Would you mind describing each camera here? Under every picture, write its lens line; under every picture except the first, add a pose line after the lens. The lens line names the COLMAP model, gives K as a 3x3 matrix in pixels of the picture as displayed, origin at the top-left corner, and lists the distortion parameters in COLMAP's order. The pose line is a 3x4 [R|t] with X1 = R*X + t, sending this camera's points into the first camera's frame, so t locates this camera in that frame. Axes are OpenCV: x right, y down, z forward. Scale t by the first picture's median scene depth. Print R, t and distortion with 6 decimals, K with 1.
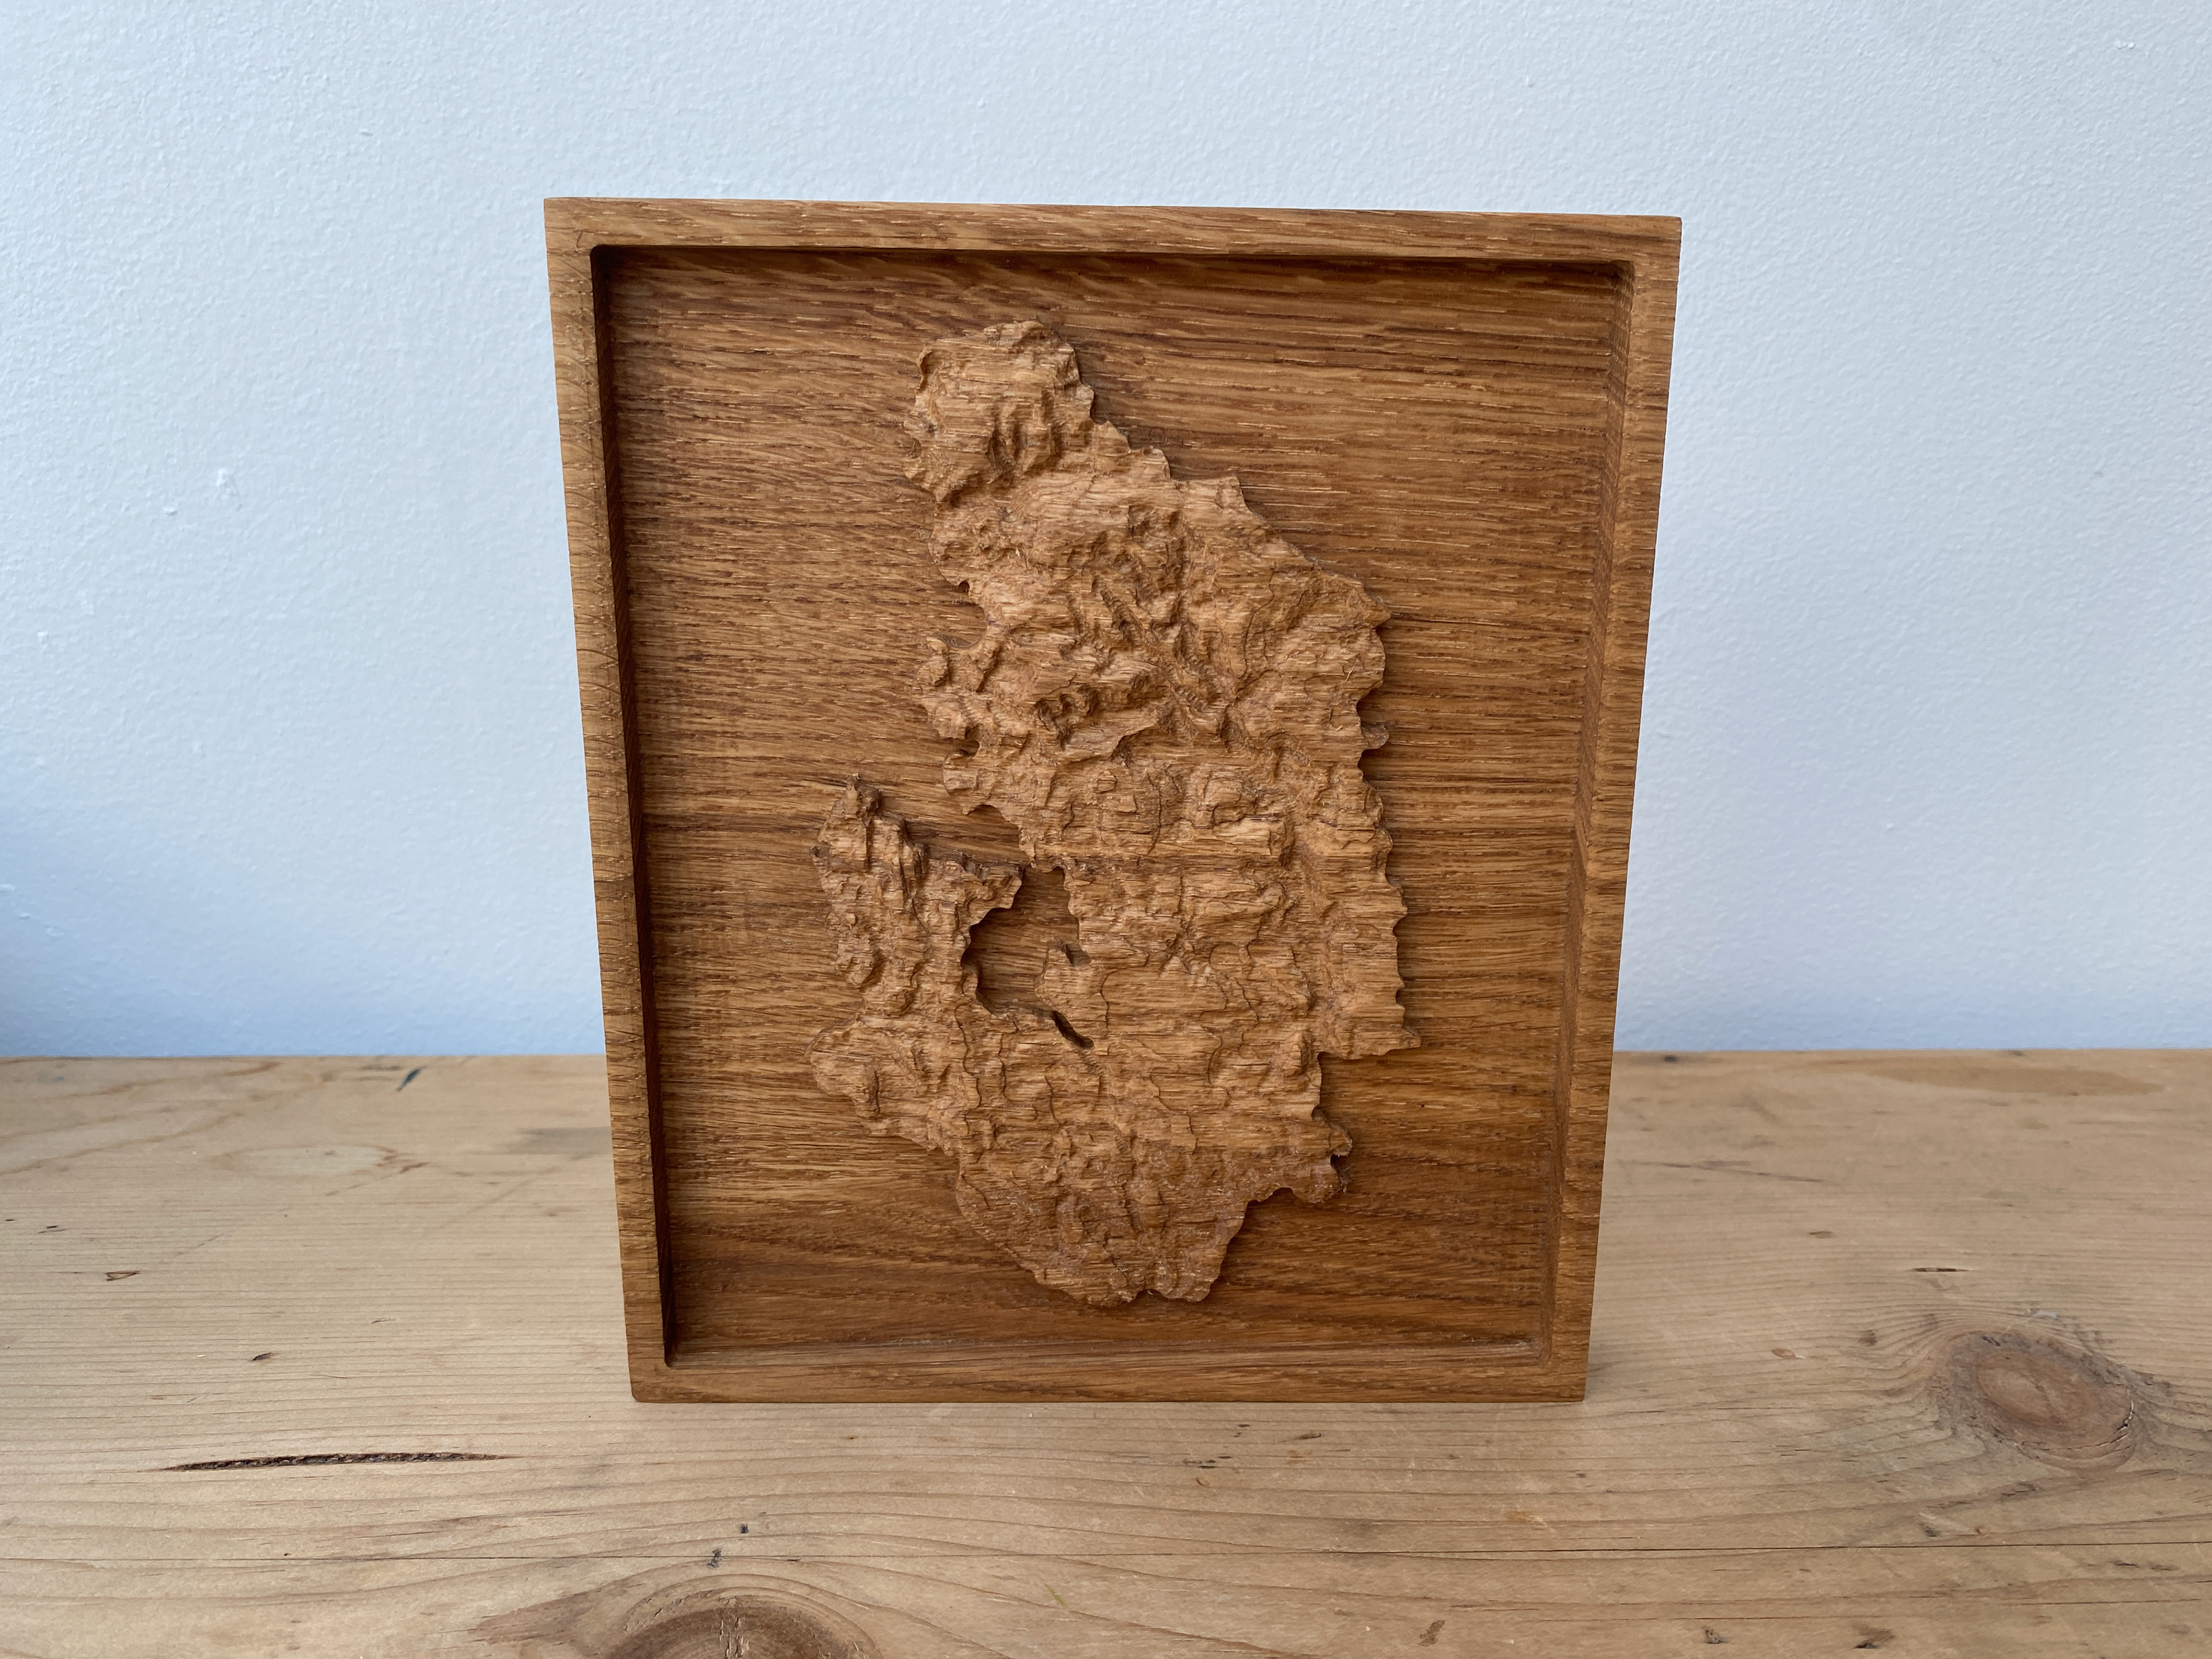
lens RADIAL K [[1670.9, 0, 1116.1], [0, 1670.9, 827.9], [0, 0, 1]] dist [0.000963, -0.006732]
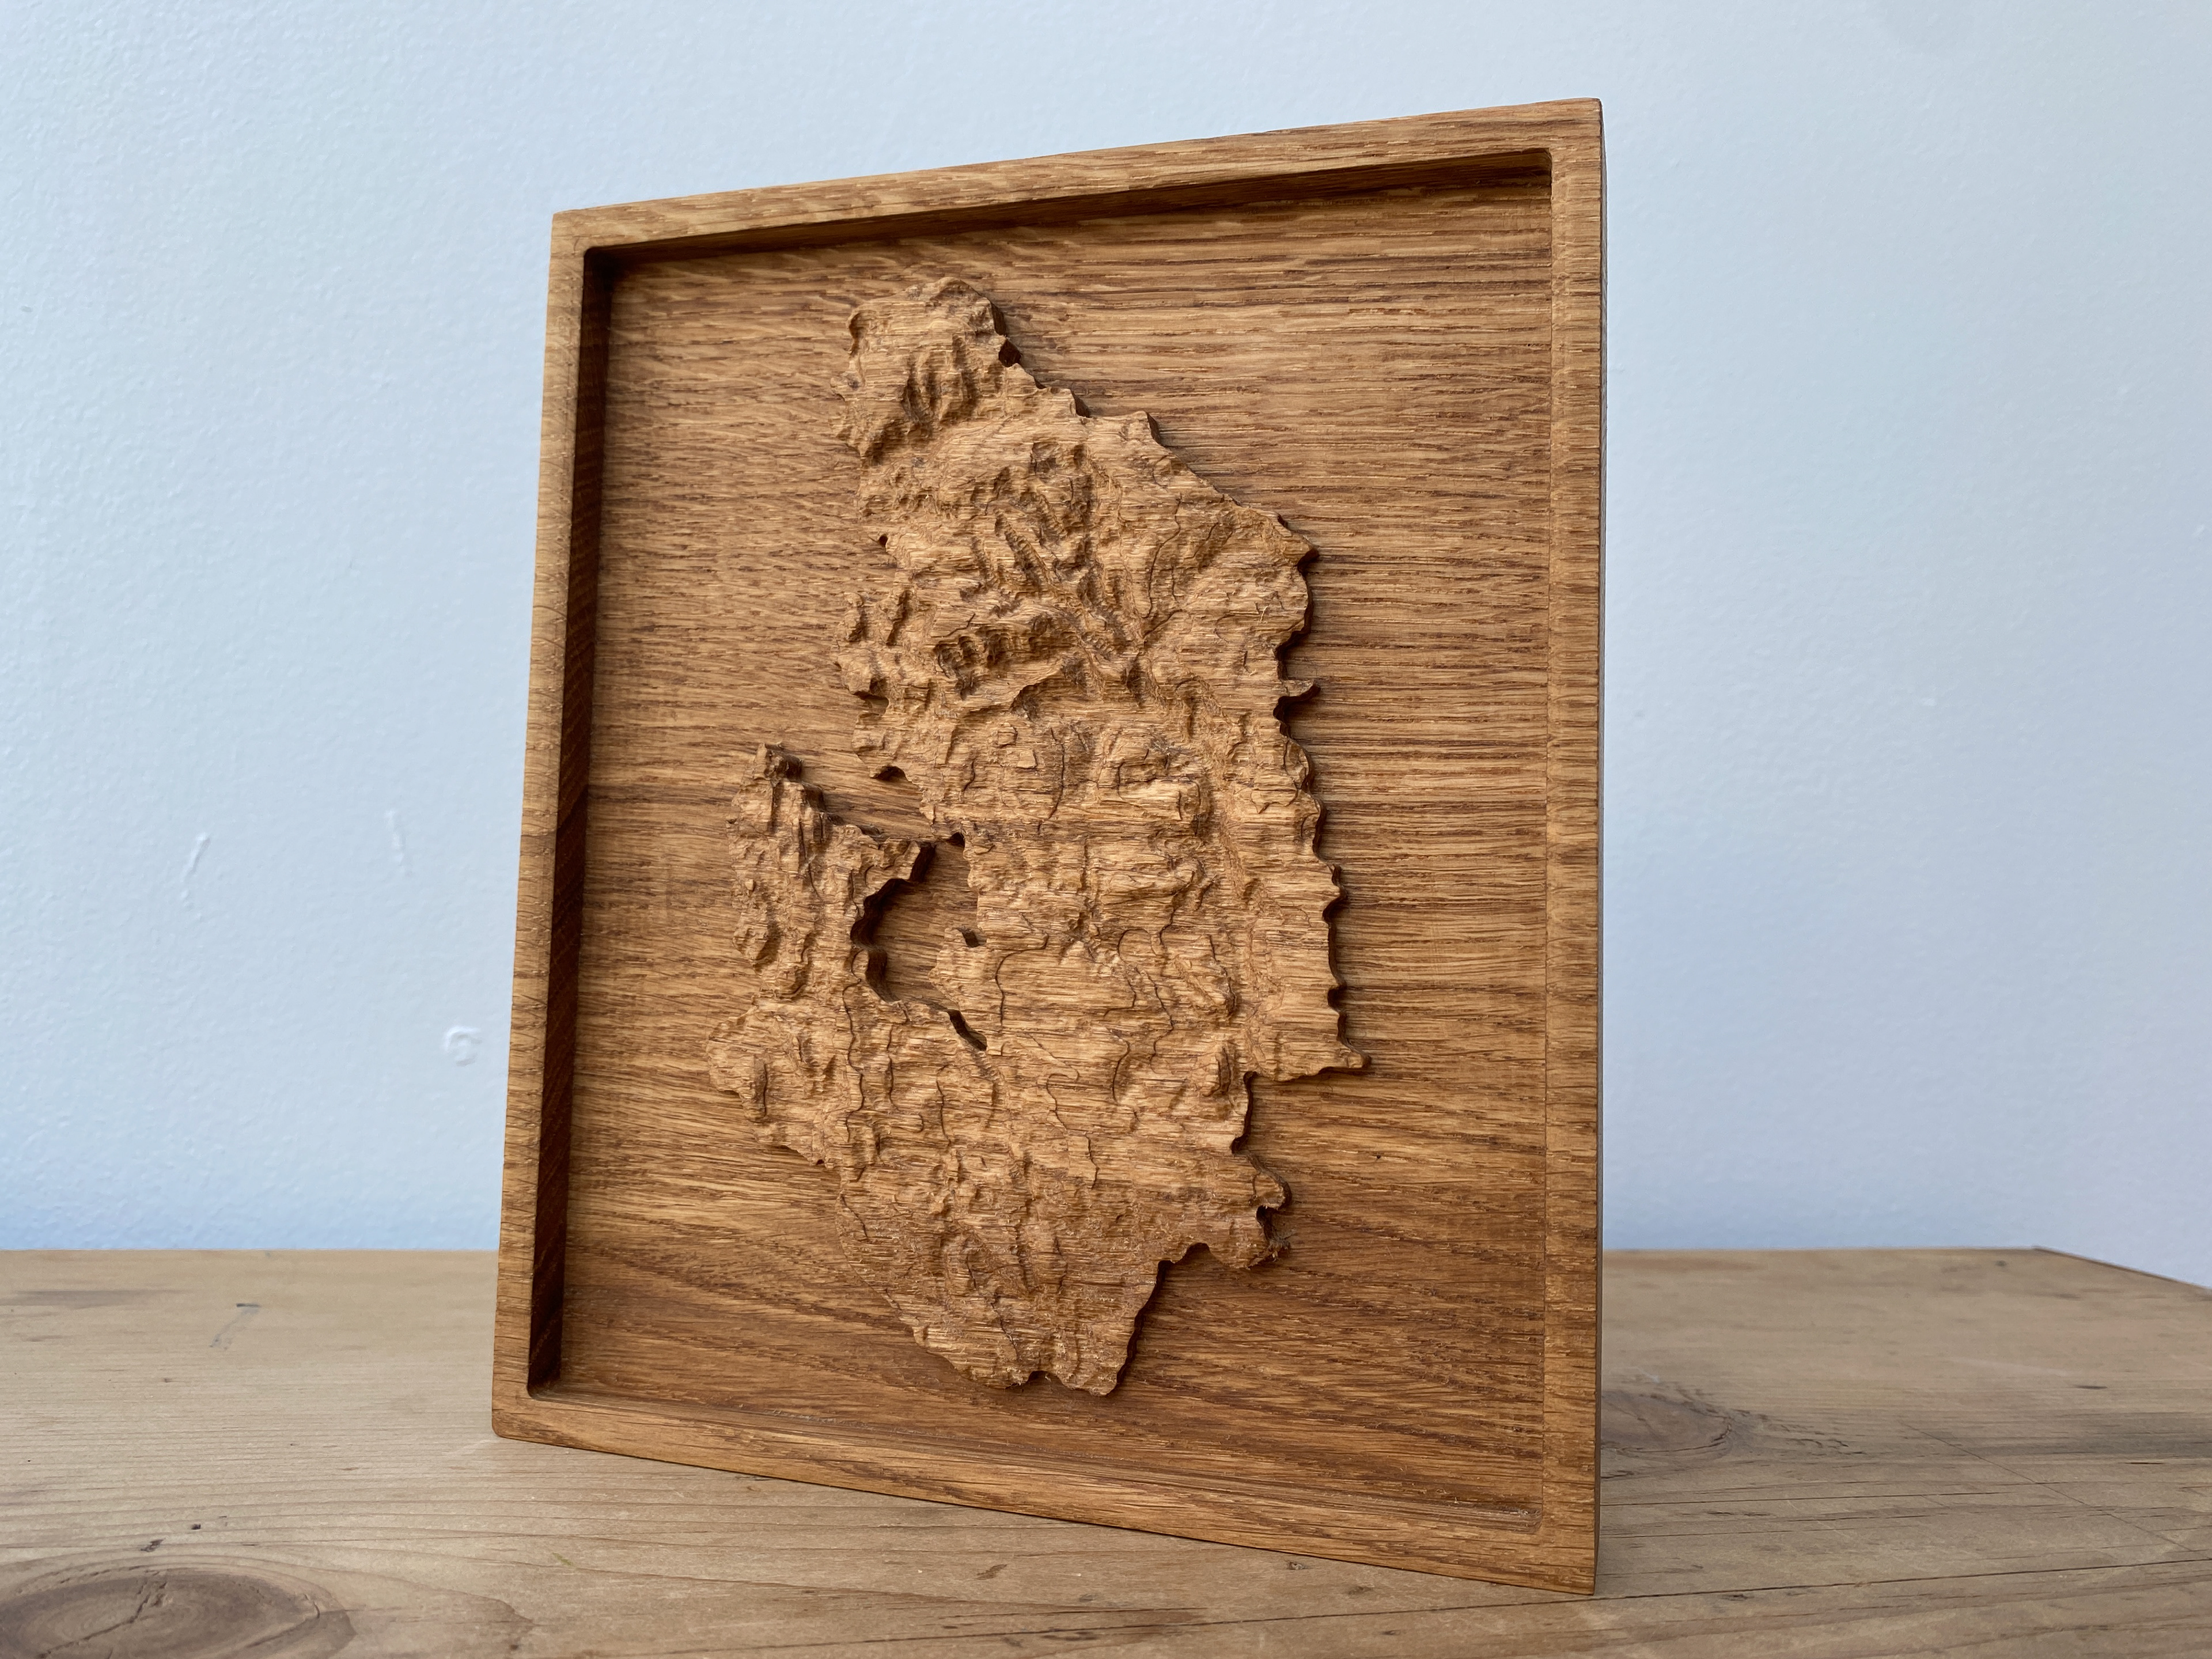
lens RADIAL K [[1670.9, 0, 1116.1], [0, 1670.9, 827.9], [0, 0, 1]] dist [0.000963, -0.006732]
pose [[0.948964, -0.000389, -0.315383, 0.340361], [-0.101431, 0.946495, -0.306365, 0.295528], [0.298627, 0.322719, 0.898150, 0.200754]]
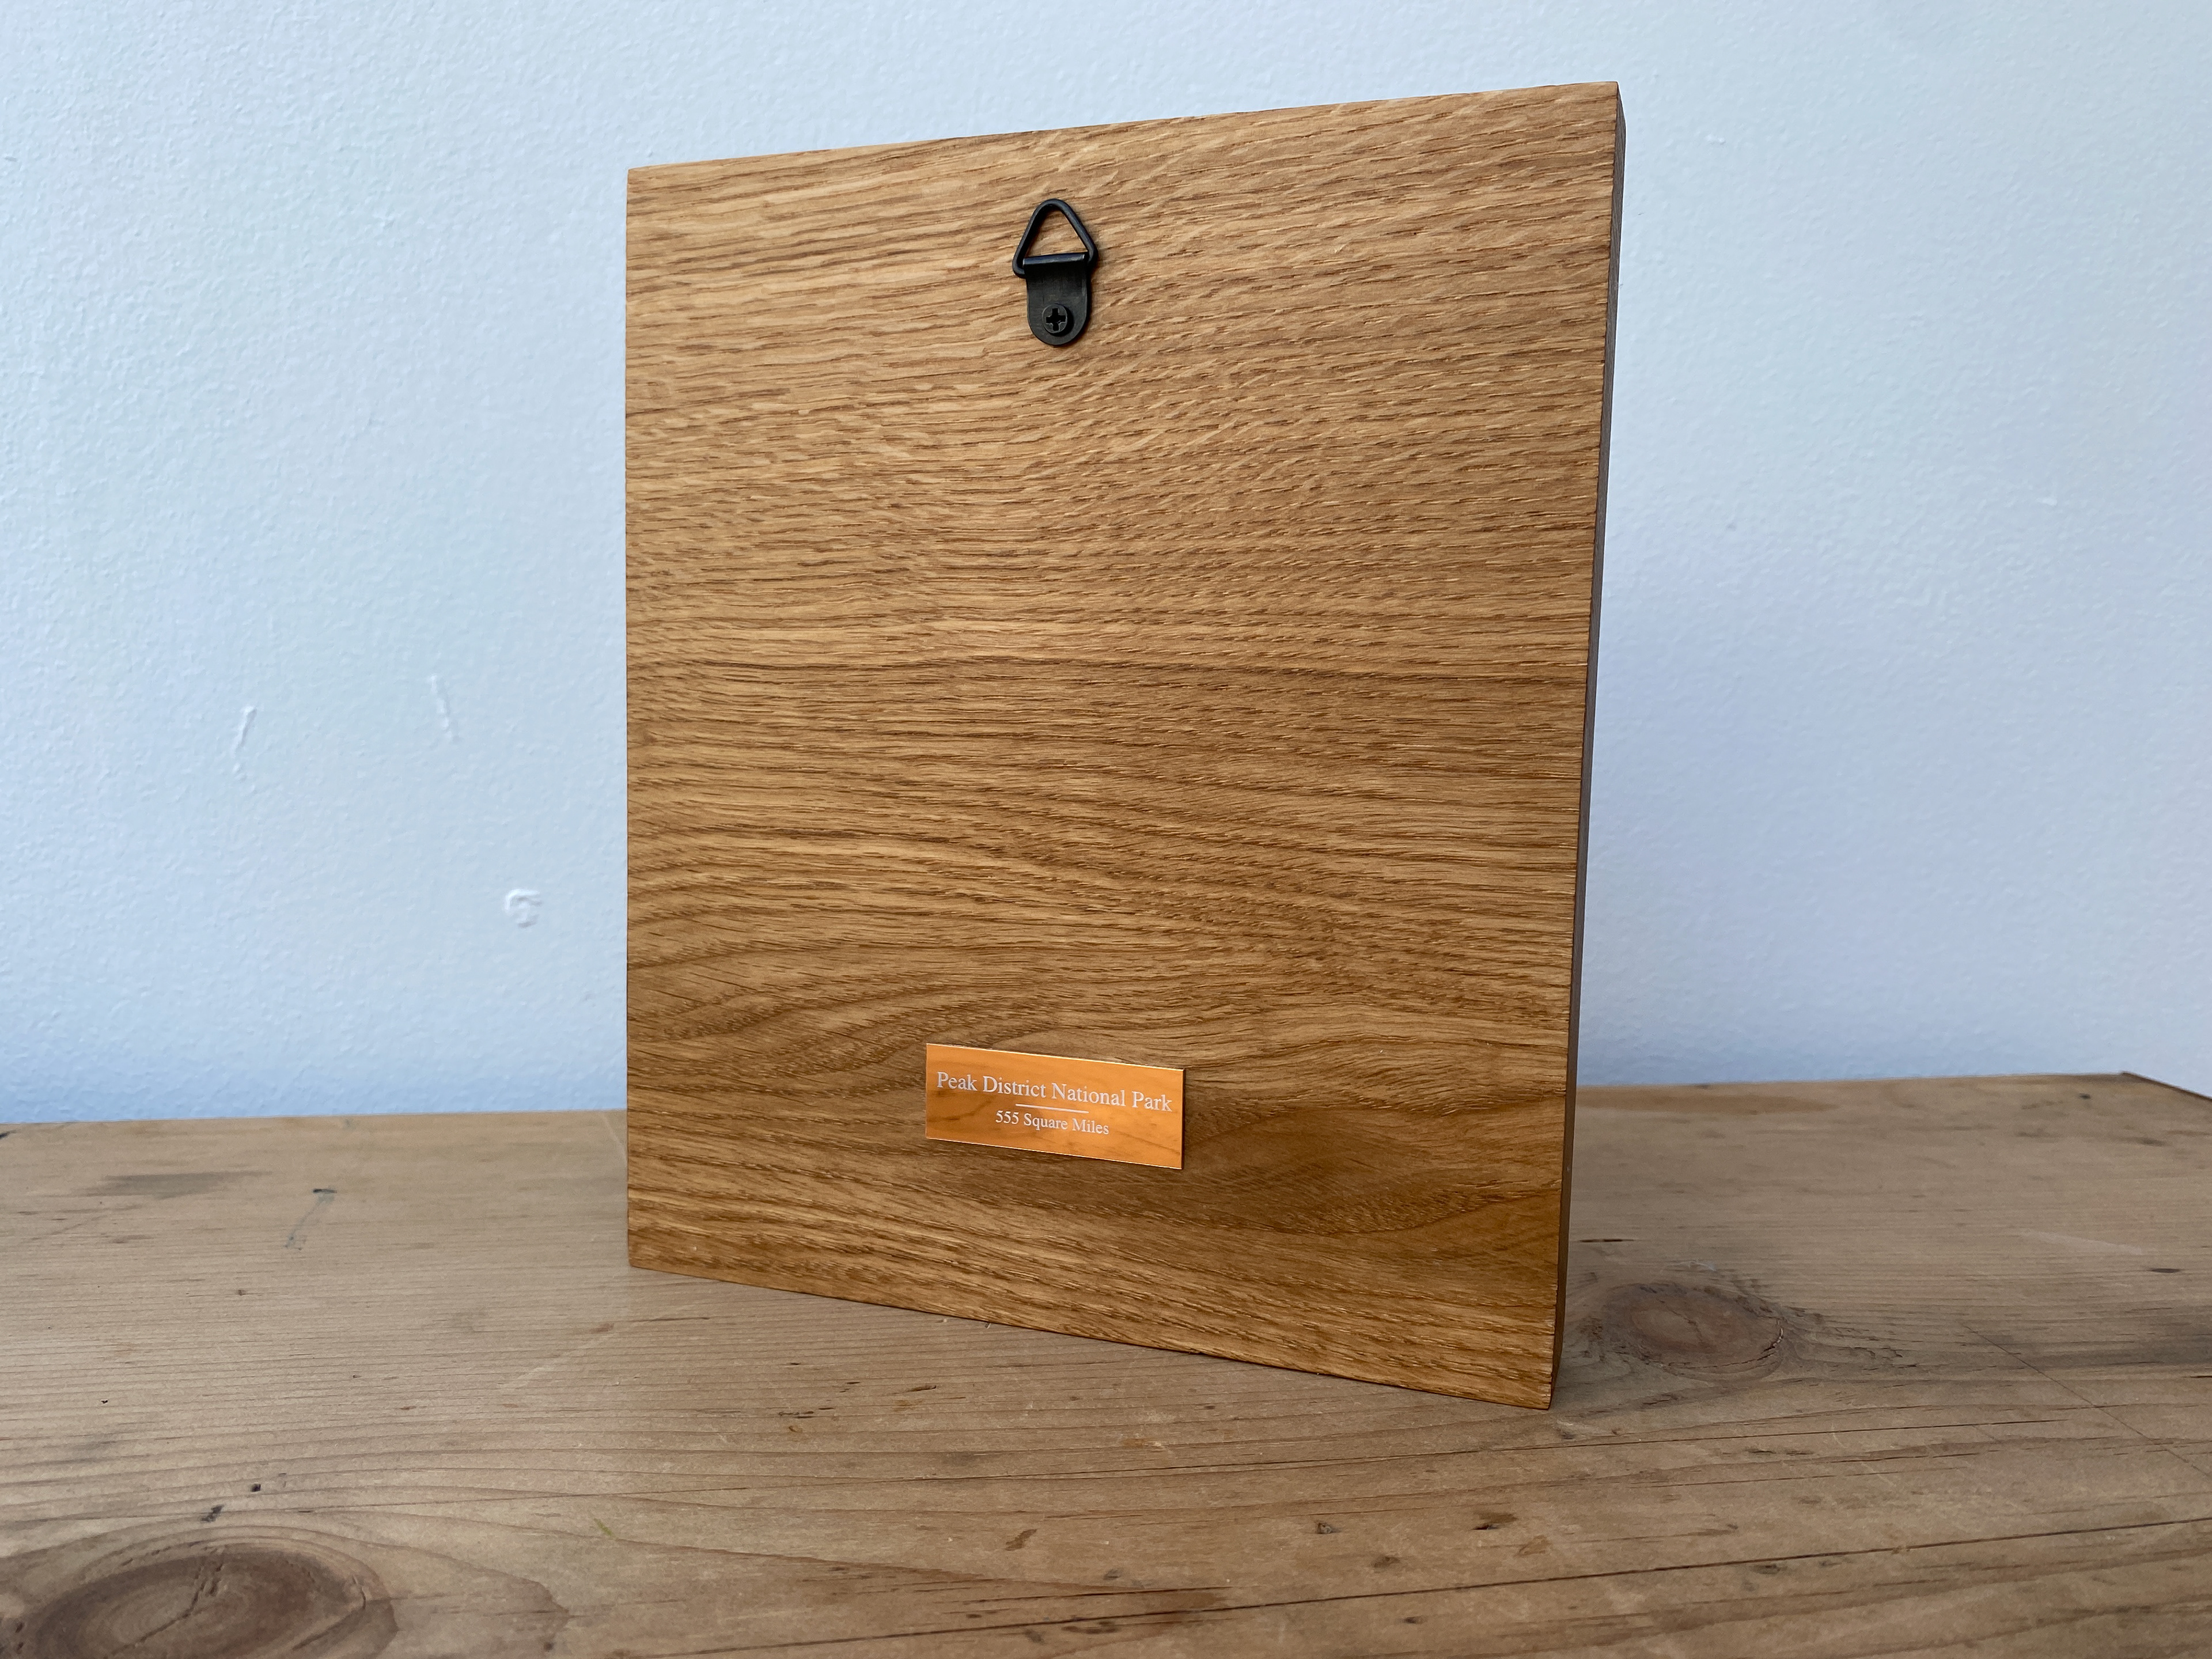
lens RADIAL K [[1669.0, 0, 1124.5], [0, 1669.0, 821.0], [0, 0, 1]] dist [0.003807, -0.009503]
pose [[0.931907, 0.035716, -0.360934, 0.358109], [-0.095734, 0.984070, -0.149801, 0.168255], [0.349834, 0.174155, 0.920482, 0.227039]]
